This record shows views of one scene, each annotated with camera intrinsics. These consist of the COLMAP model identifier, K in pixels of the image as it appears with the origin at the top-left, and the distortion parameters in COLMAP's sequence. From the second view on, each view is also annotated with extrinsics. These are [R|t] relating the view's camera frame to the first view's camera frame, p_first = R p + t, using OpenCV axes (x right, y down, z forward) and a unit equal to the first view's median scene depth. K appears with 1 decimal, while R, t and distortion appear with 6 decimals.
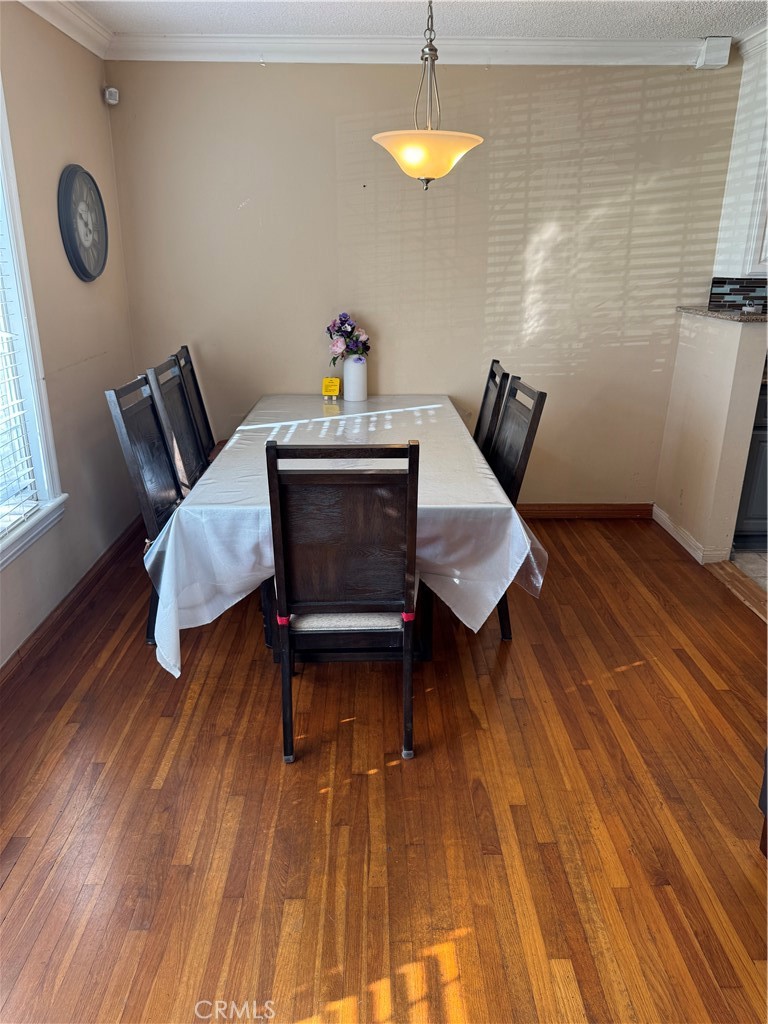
lens RADIAL K [[729.1, 0, 384.0], [0, 729.1, 512.0], [0, 0, 1]] dist [0.043436, -0.083691]
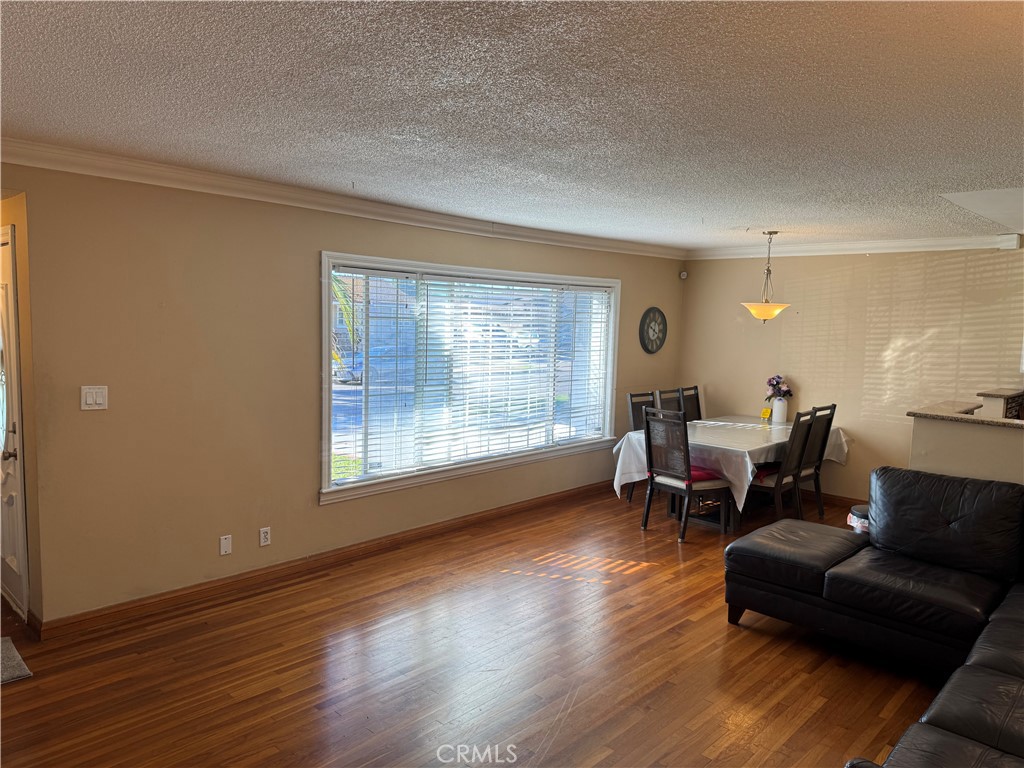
lens RADIAL K [[712.3, 0, 511.1], [0, 712.3, 386.7], [0, 0, 1]] dist [0.082461, -0.128464]
pose [[0.717110, 0.083462, -0.691945, 0.771486], [-0.256344, 0.954797, -0.150500, 0.215377], [0.648106, 0.285301, 0.706089, -0.769640]]
